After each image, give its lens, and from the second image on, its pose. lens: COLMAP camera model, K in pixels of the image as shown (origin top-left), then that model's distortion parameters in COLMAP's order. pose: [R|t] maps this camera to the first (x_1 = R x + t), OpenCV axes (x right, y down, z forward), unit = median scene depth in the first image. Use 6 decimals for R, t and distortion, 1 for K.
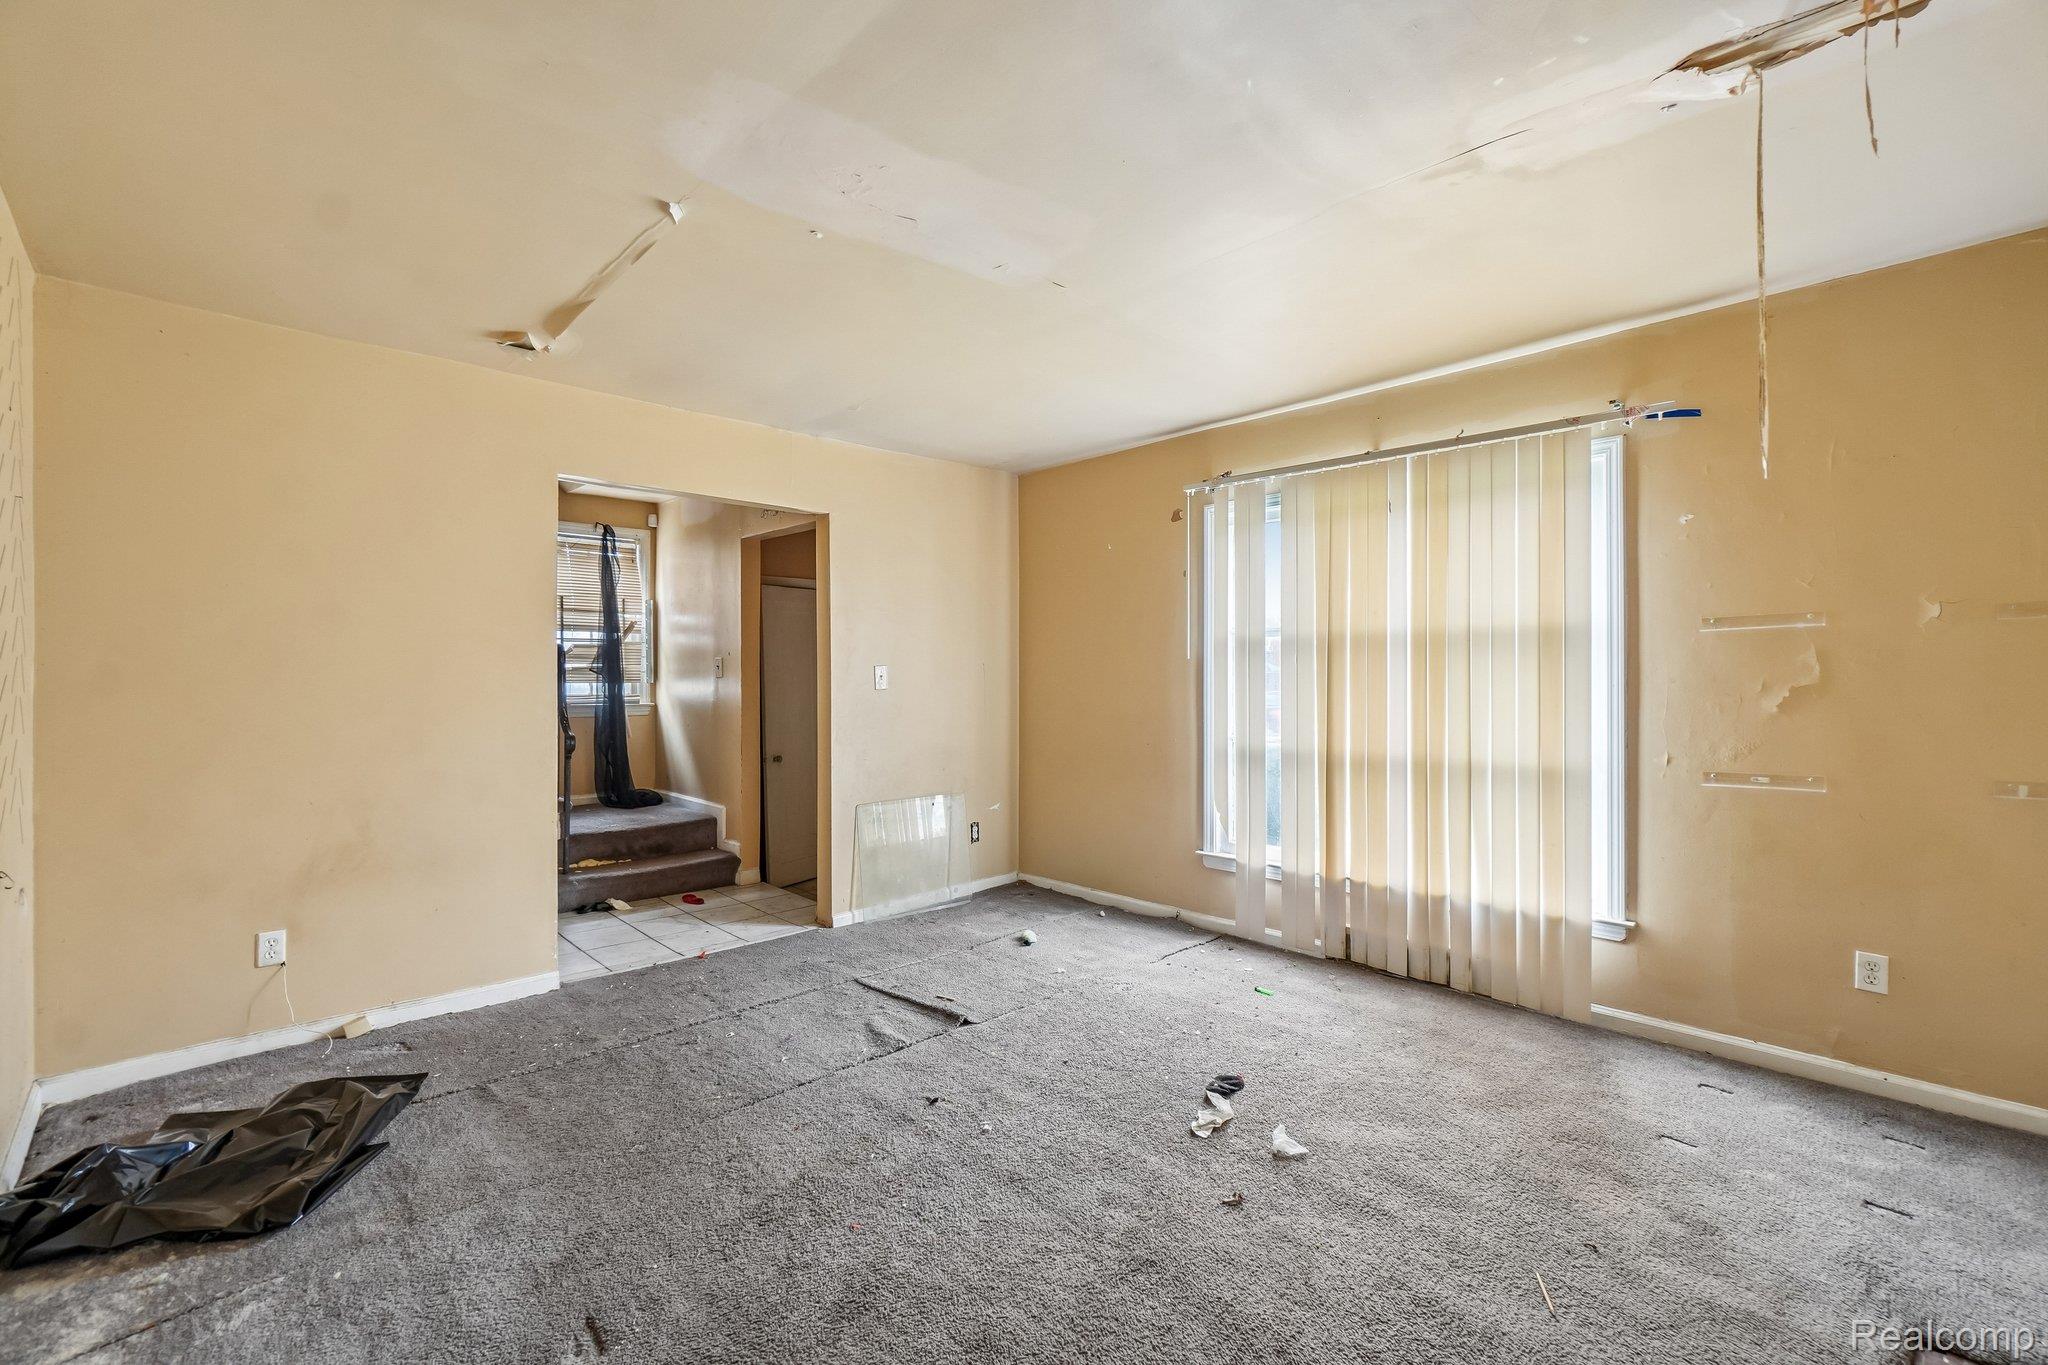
lens RADIAL K [[890.4, 0, 1024.0], [0, 890.4, 682.5], [0, 0, 1]] dist [-0.001942, -0.000086]
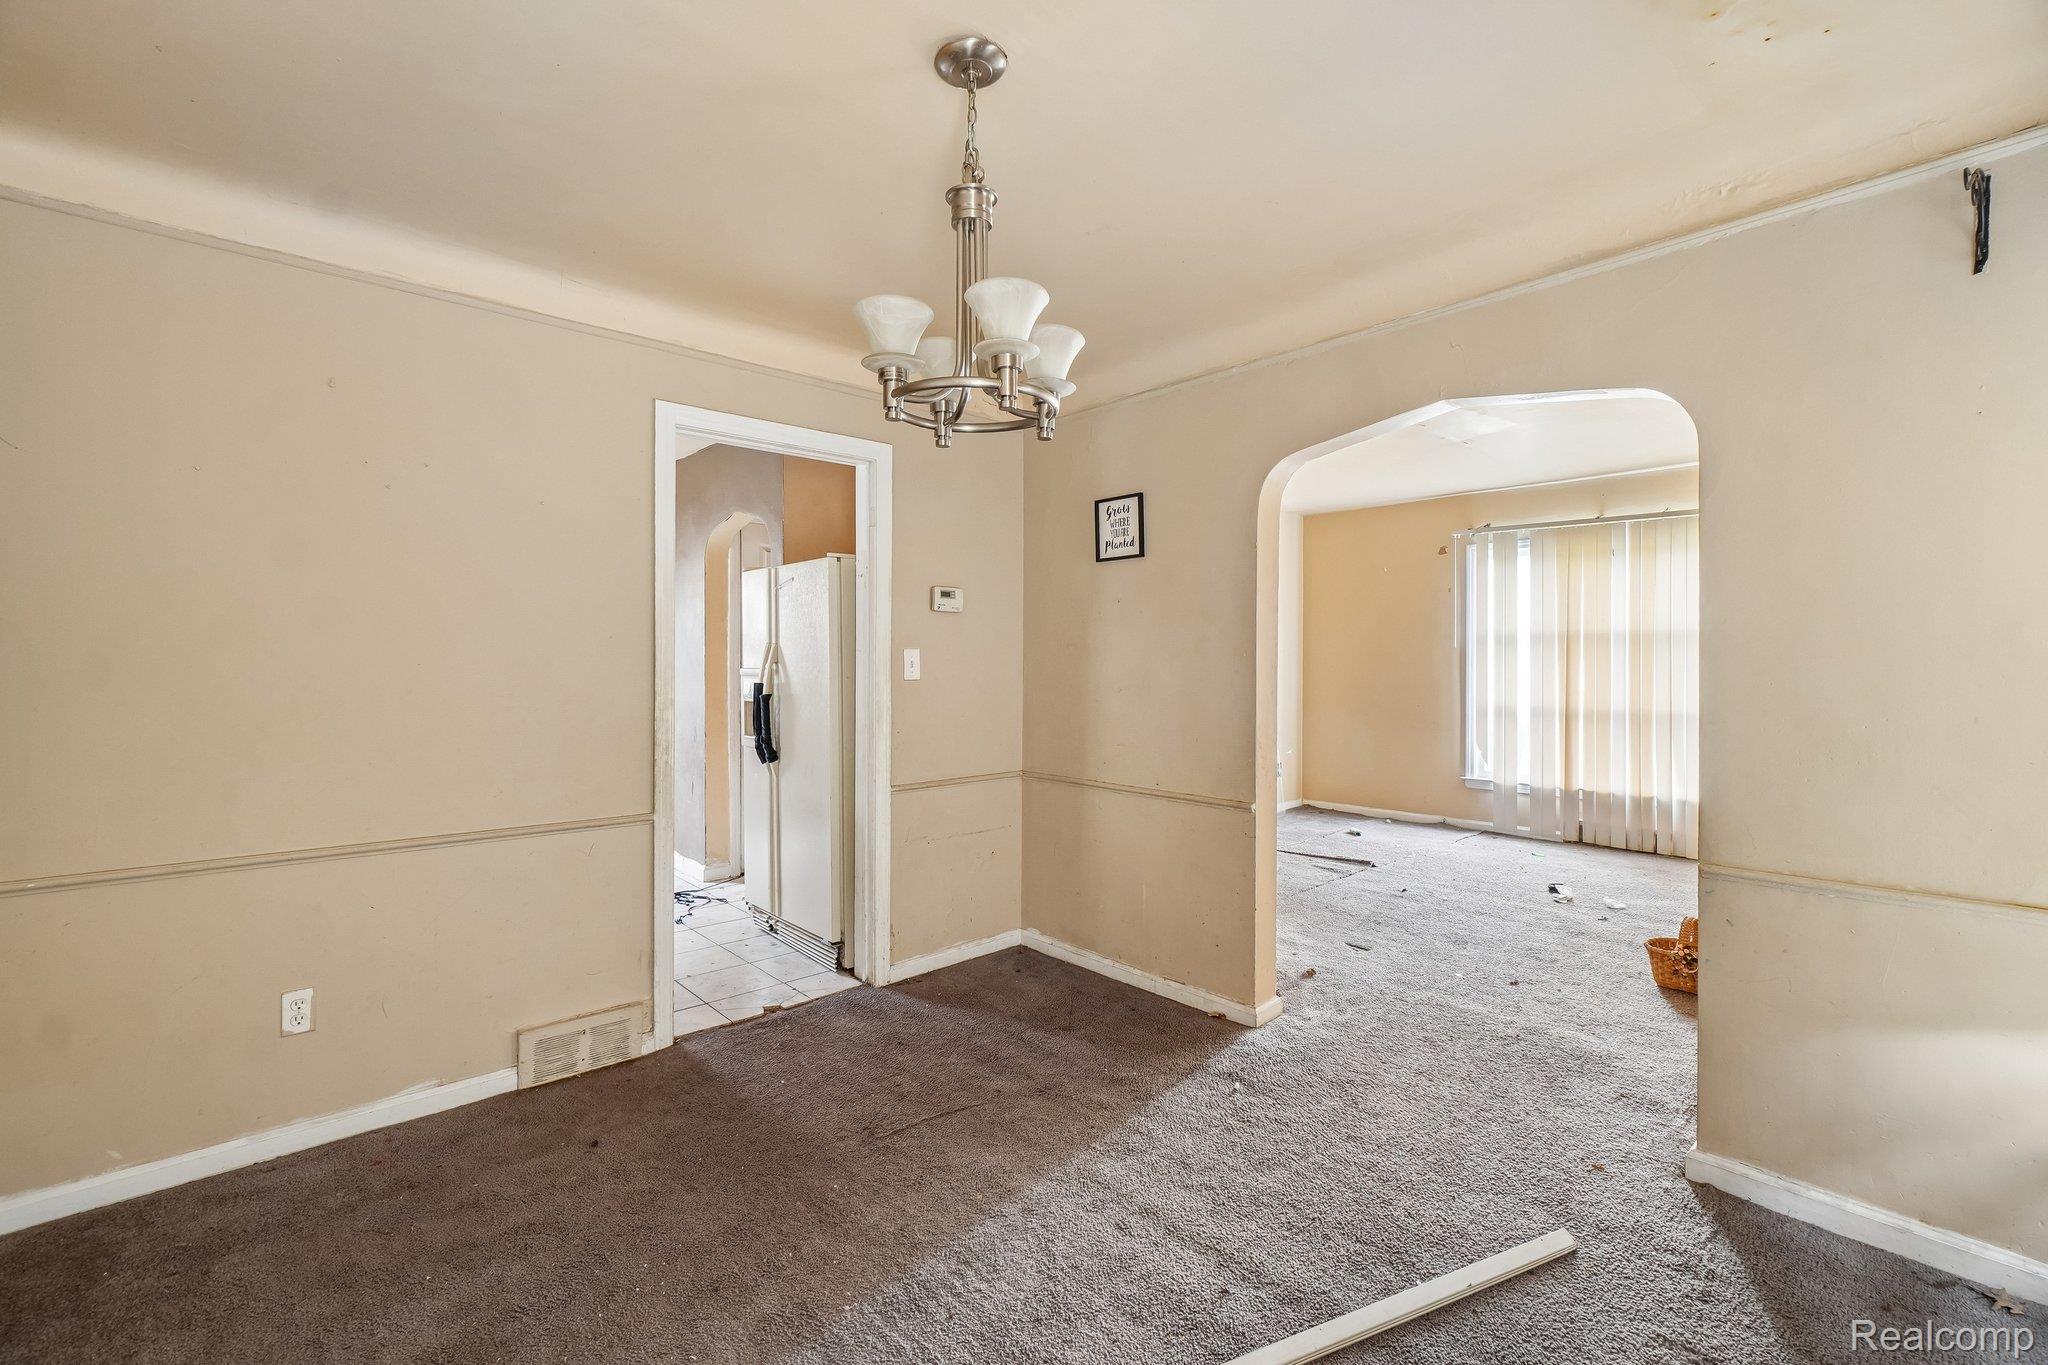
lens RADIAL K [[898.8, 0, 1024.9], [0, 898.8, 660.6], [0, 0, 1]] dist [-0.000771, 0.000061]
pose [[0.999362, 0.004394, -0.035438, -0.573345], [-0.004672, 0.999959, -0.007779, 0.012369], [0.035402, 0.007940, 0.999342, -0.628896]]
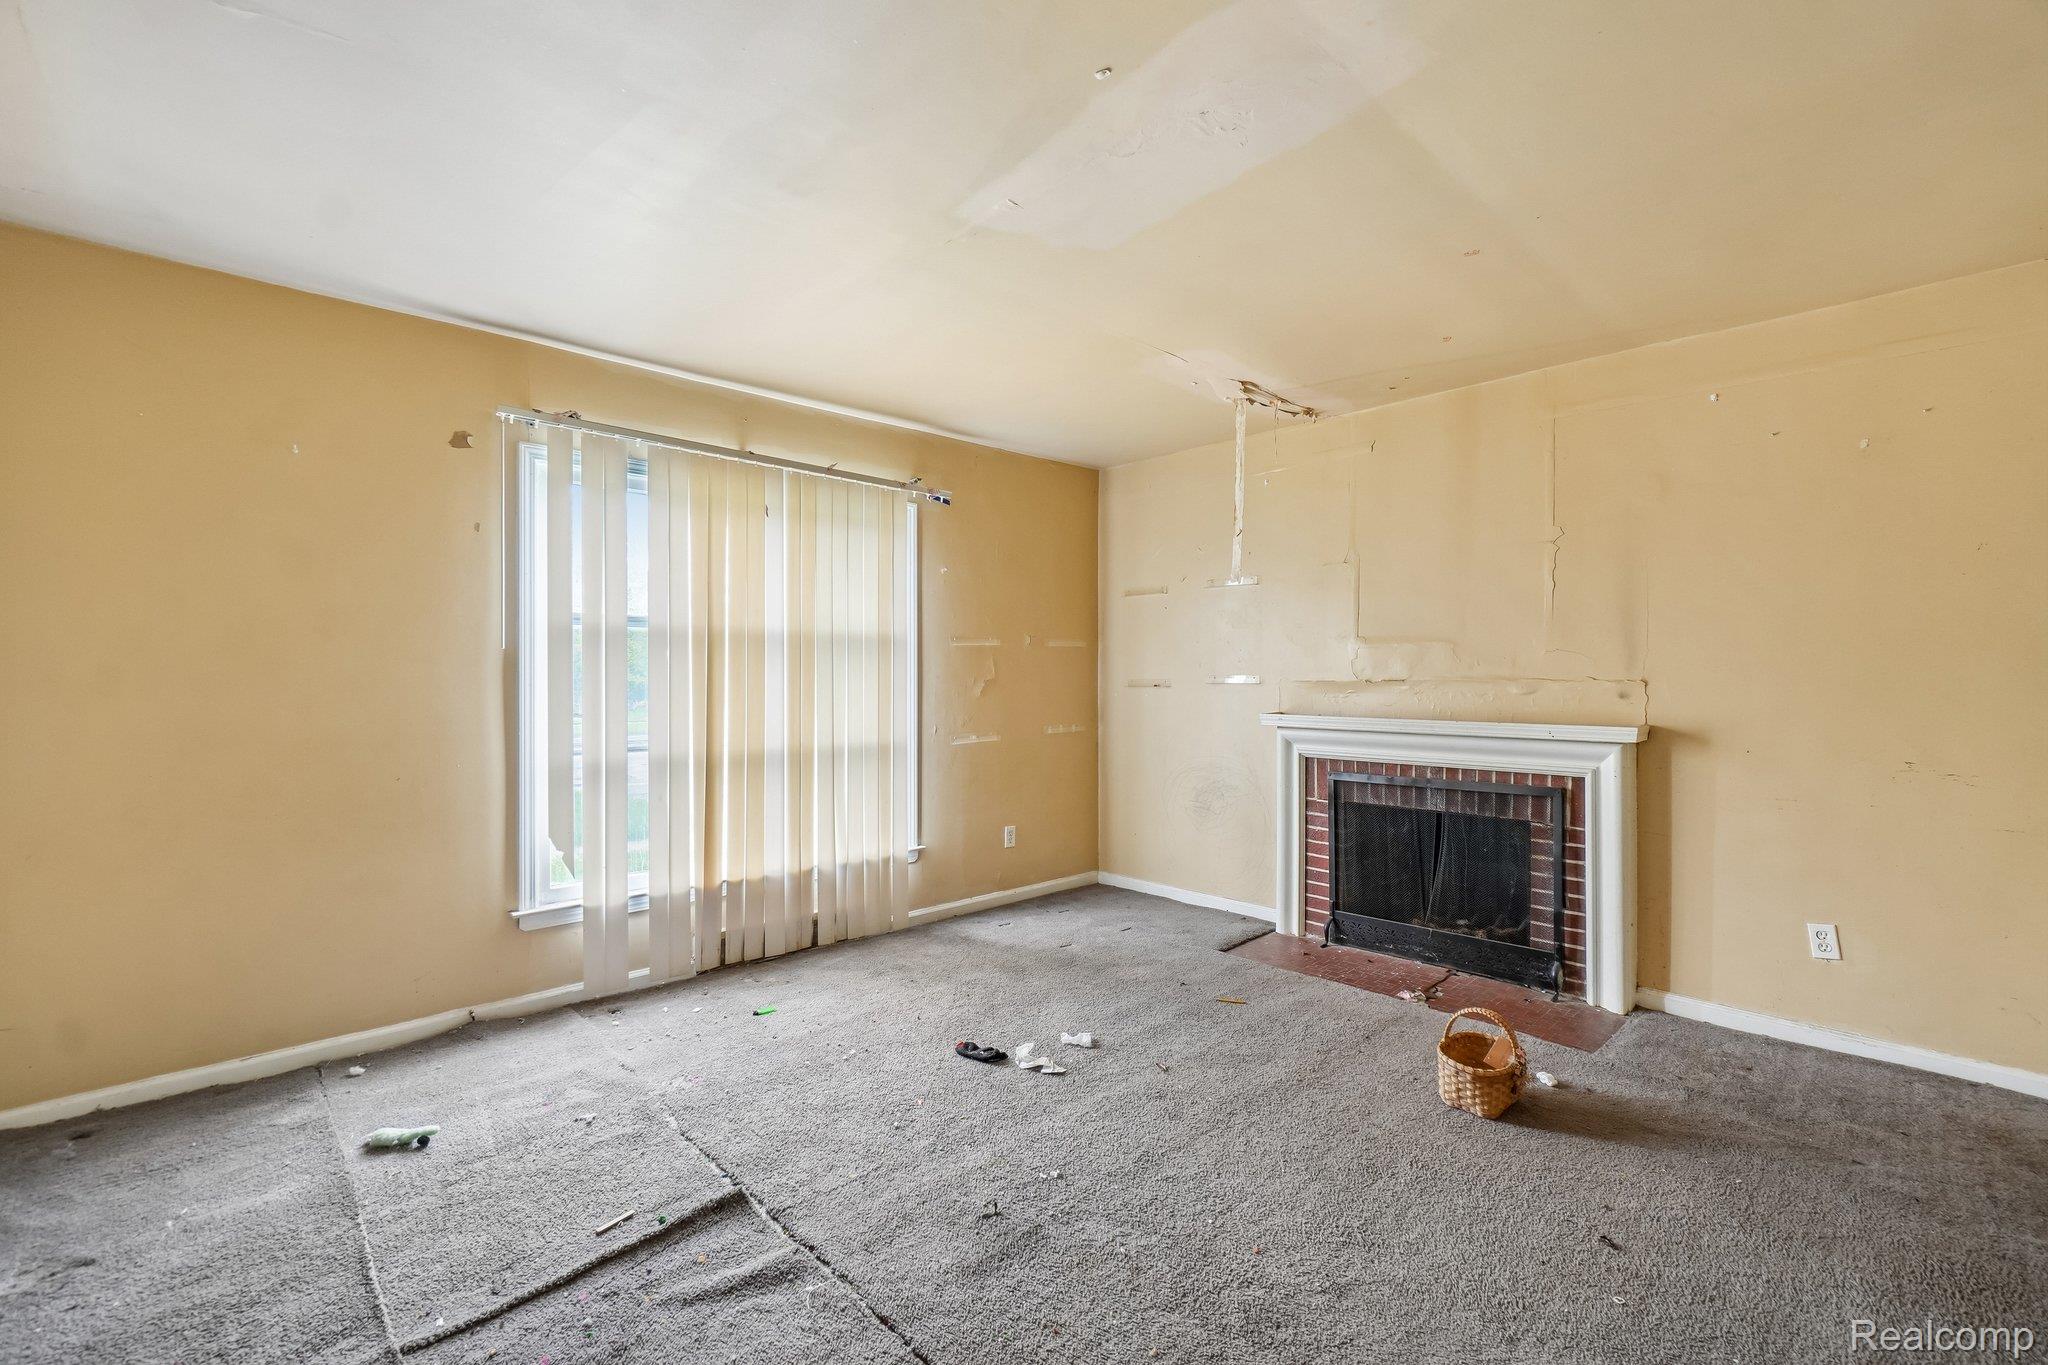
lens RADIAL K [[897.1, 0, 1024.0], [0, 897.1, 682.5], [0, 0, 1]] dist [-0.001160, 0.000284]
pose [[0.010806, -0.007200, 0.999916, -0.633848], [0.007895, 0.999944, 0.007115, -0.001686], [-0.999910, 0.007818, 0.010862, 0.683548]]
